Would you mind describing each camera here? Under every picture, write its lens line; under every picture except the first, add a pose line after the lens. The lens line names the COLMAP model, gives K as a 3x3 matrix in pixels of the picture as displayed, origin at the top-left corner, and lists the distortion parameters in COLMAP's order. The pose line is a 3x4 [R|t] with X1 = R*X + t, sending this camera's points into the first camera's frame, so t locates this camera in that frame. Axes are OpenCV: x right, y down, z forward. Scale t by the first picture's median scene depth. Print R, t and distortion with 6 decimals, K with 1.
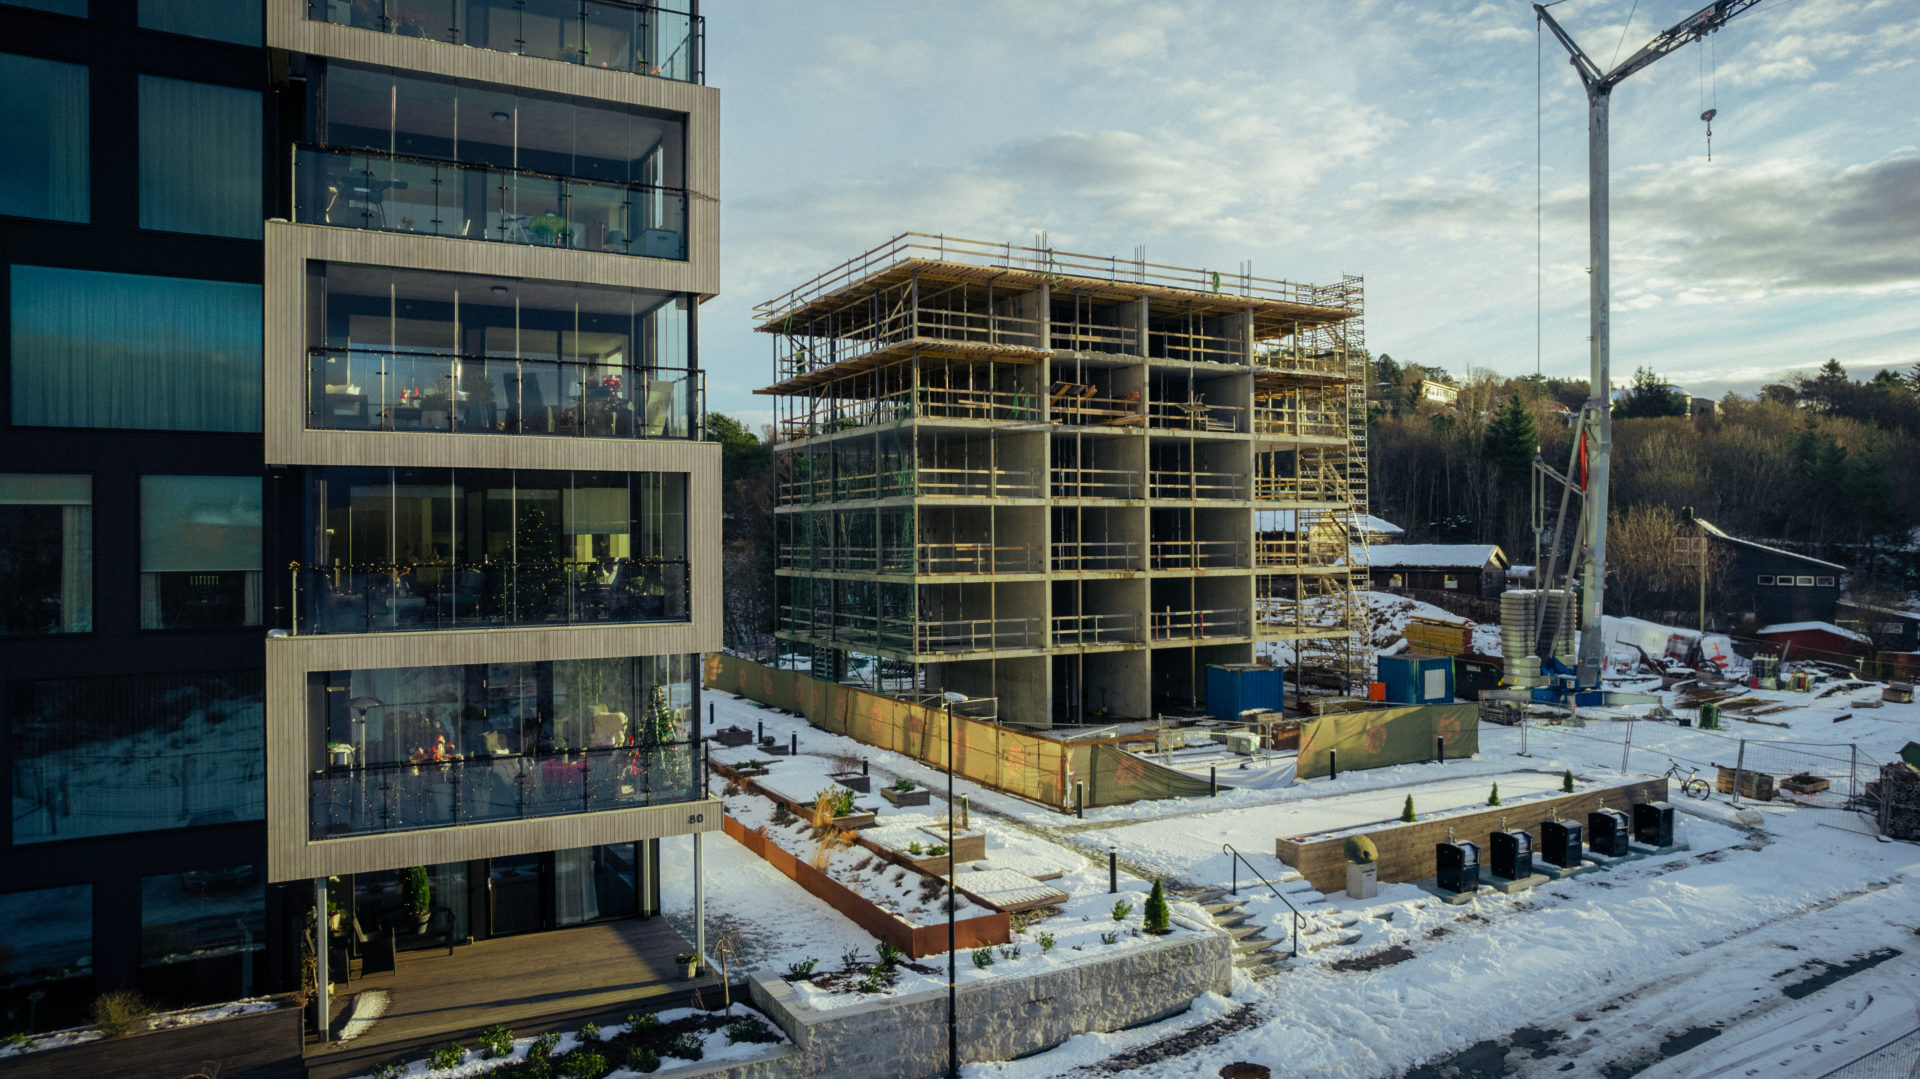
lens RADIAL K [[1215.2, 0, 933.0], [0, 1215.2, 538.2], [0, 0, 1]] dist [-0.081934, 0.070097]
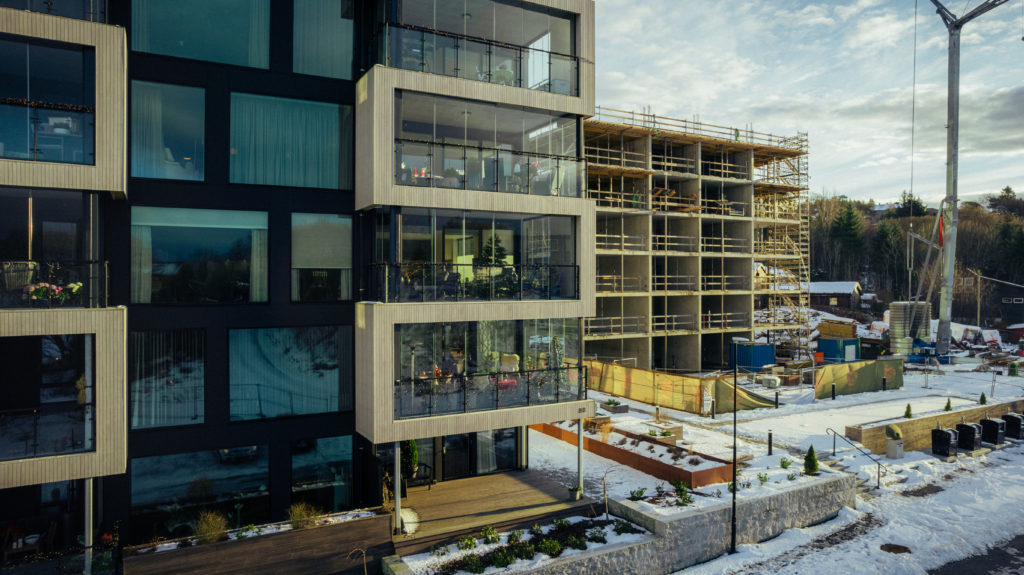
lens RADIAL K [[653.1, 0, 512.0], [0, 653.1, 287.5], [0, 0, 1]] dist [-0.094660, 0.080505]
pose [[0.999986, -0.001160, -0.005091, -0.172335], [0.001182, 0.999989, 0.004492, 0.027461], [0.005086, -0.004498, 0.999977, 0.024447]]
